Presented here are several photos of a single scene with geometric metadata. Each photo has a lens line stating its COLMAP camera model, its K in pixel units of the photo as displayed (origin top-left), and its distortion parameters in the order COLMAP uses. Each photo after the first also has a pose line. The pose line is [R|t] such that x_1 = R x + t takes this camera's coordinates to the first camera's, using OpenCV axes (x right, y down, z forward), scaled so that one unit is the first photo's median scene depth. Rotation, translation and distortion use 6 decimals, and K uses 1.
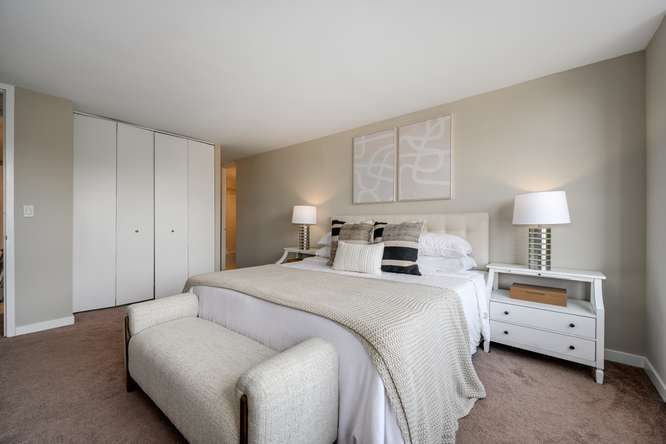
lens RADIAL K [[275.0, 0, 333.0], [0, 275.0, 222.0], [0, 0, 1]] dist [0.000782, 0.000196]
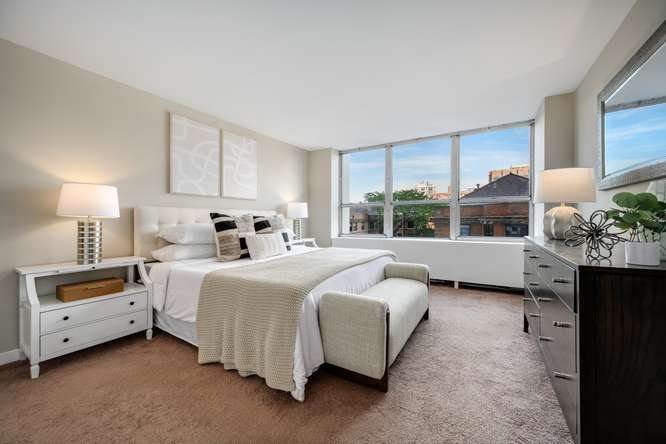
lens RADIAL K [[275.0, 0, 333.0], [0, 275.0, 222.0], [0, 0, 1]] dist [0.000782, 0.000196]
pose [[-0.173560, -0.016824, 0.984680, -0.861146], [-0.008162, 0.999844, 0.015645, 0.003231], [-0.984789, -0.005322, -0.173670, 0.703846]]
